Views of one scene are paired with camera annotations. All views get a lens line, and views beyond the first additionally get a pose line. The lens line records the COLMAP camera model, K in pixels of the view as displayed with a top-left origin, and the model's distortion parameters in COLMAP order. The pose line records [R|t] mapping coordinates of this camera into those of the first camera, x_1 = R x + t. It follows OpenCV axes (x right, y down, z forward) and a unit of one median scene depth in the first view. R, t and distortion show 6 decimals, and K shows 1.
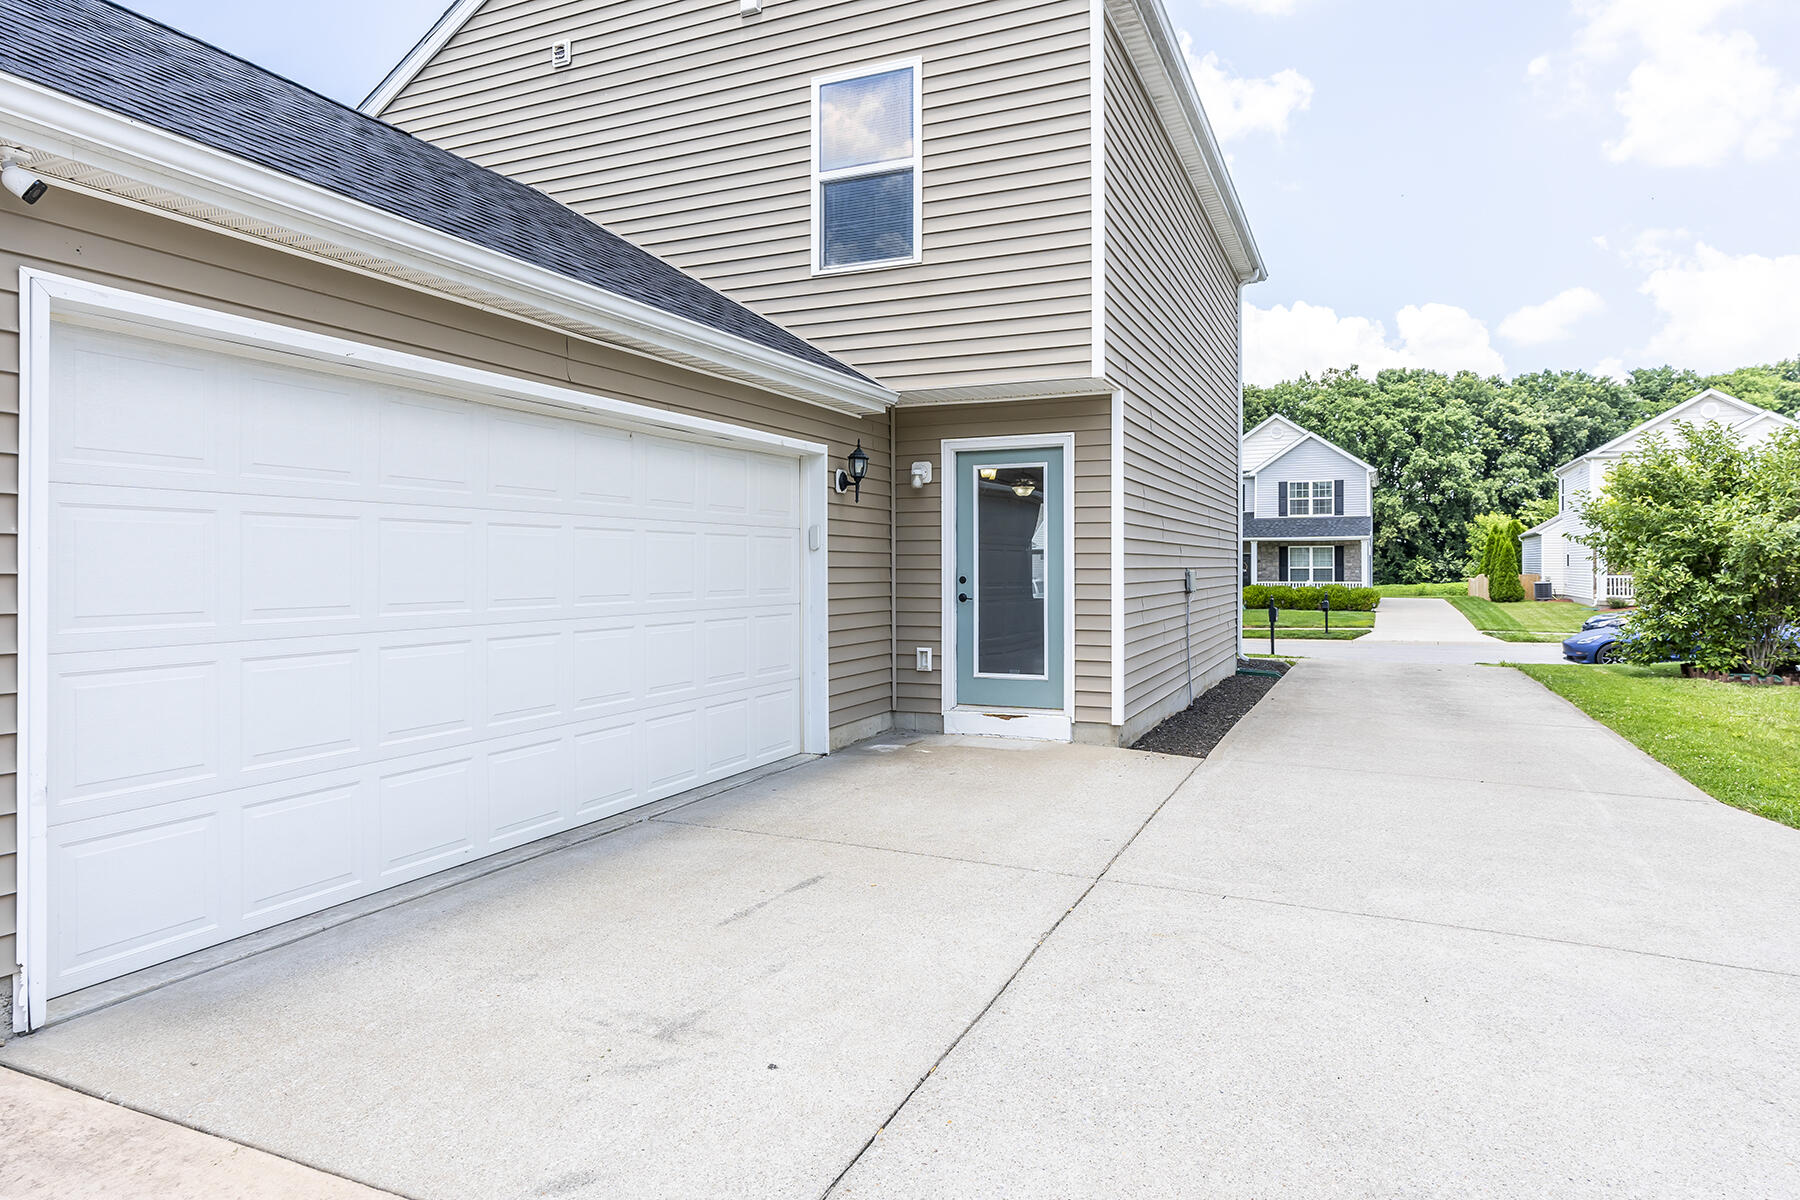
lens RADIAL K [[1063.0, 0, 892.1], [0, 1063.0, 563.6], [0, 0, 1]] dist [0.001095, 0.000815]
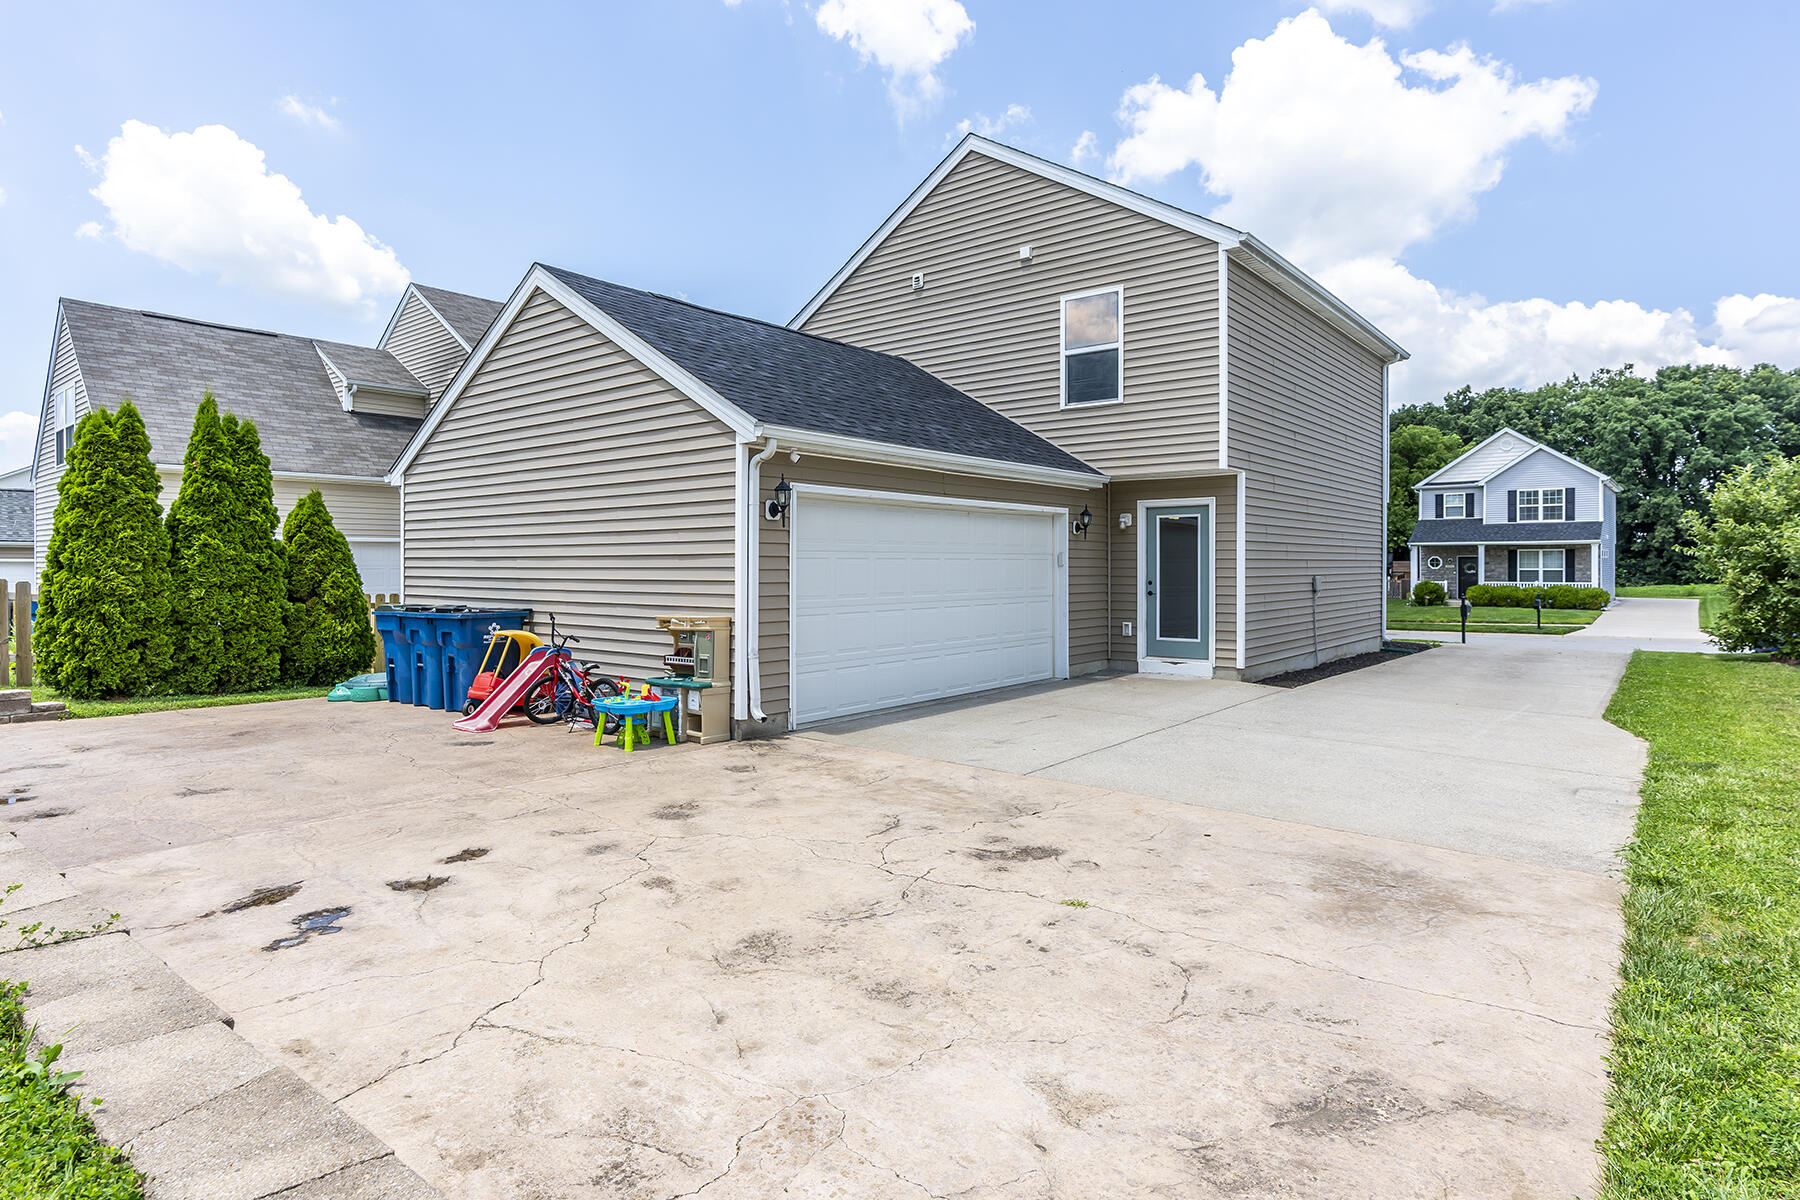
lens RADIAL K [[970.1, 0, 899.9], [0, 970.1, 568.7], [0, 0, 1]] dist [-0.000196, -0.000069]
pose [[0.966758, 0.002188, -0.255686, 0.070333], [-0.000338, 0.999973, 0.007277, -0.017027], [0.255695, -0.006949, 0.966733, -0.557797]]
